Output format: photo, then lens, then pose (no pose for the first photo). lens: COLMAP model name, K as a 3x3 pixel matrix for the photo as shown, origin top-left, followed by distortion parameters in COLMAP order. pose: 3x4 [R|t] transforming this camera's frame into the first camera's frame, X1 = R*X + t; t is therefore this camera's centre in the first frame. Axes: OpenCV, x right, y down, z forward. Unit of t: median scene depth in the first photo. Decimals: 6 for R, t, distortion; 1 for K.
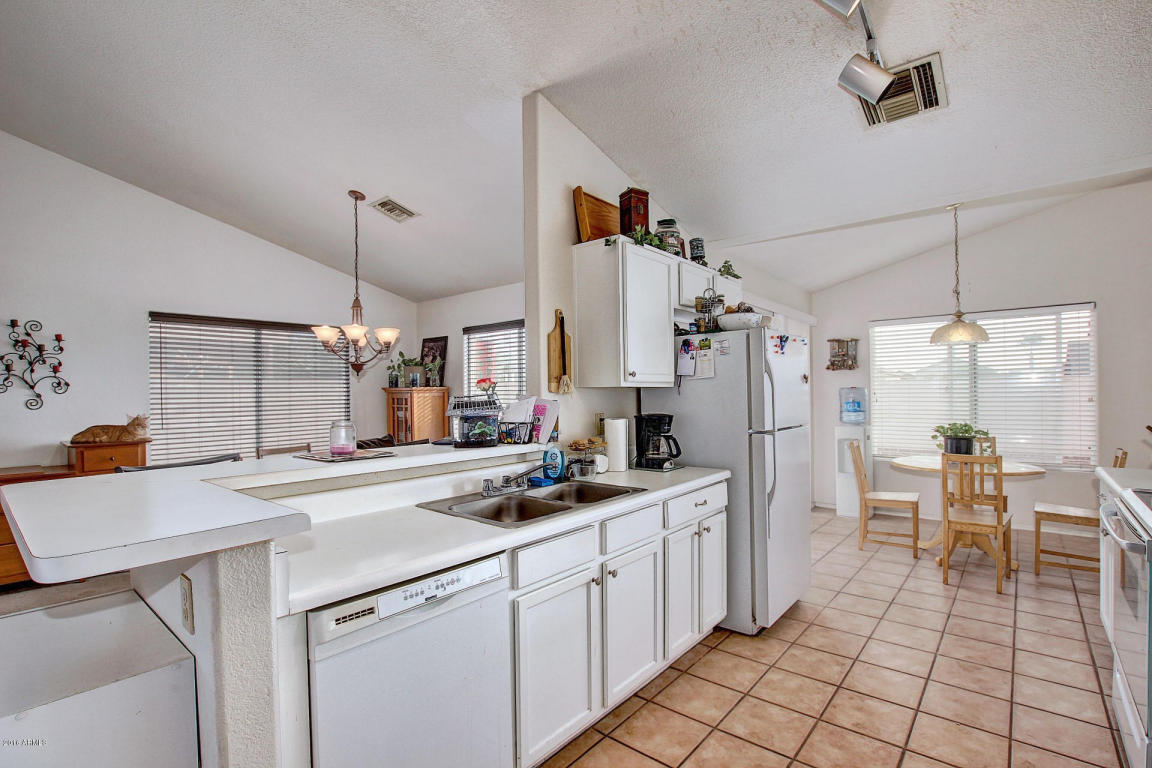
lens RADIAL K [[534.1, 0, 572.8], [0, 534.1, 393.5], [0, 0, 1]] dist [-0.038036, 0.006633]
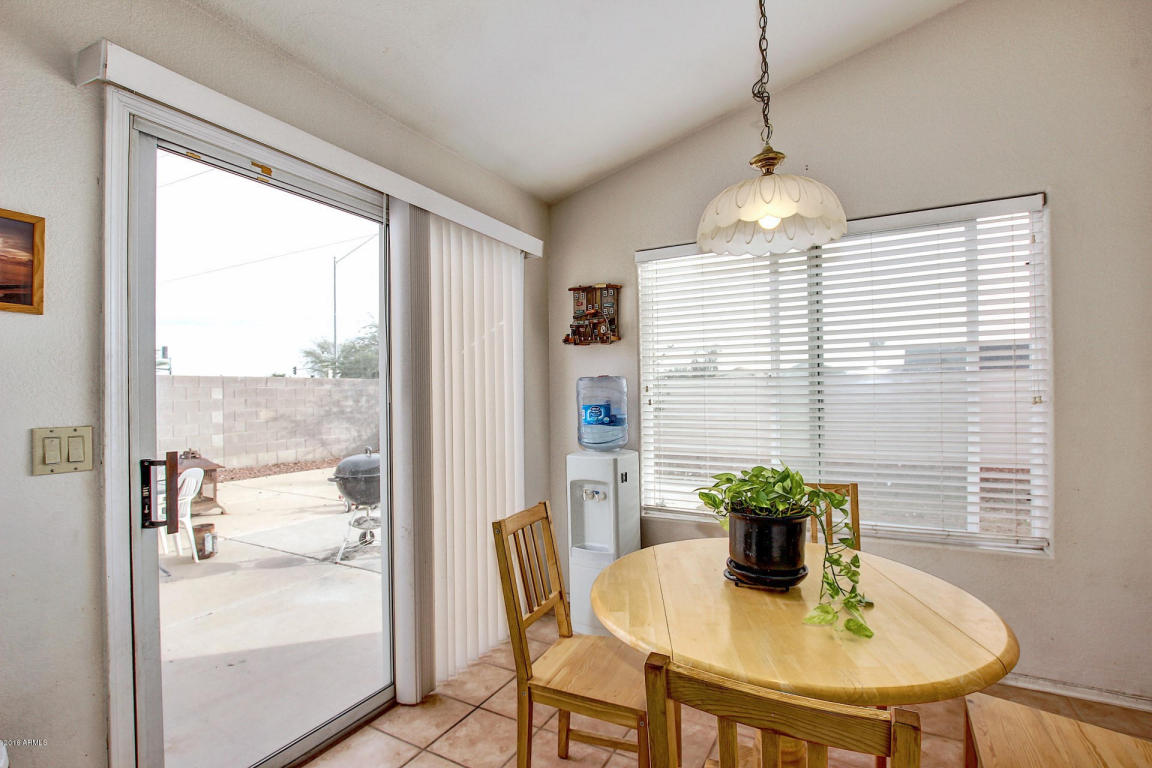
lens RADIAL K [[534.1, 0, 572.8], [0, 534.1, 393.5], [0, 0, 1]] dist [-0.038036, 0.006633]
pose [[0.978009, 0.008718, 0.208382, 0.389396], [-0.006863, 0.999930, -0.009624, 0.009953], [-0.208451, 0.007982, 0.978000, 0.497332]]
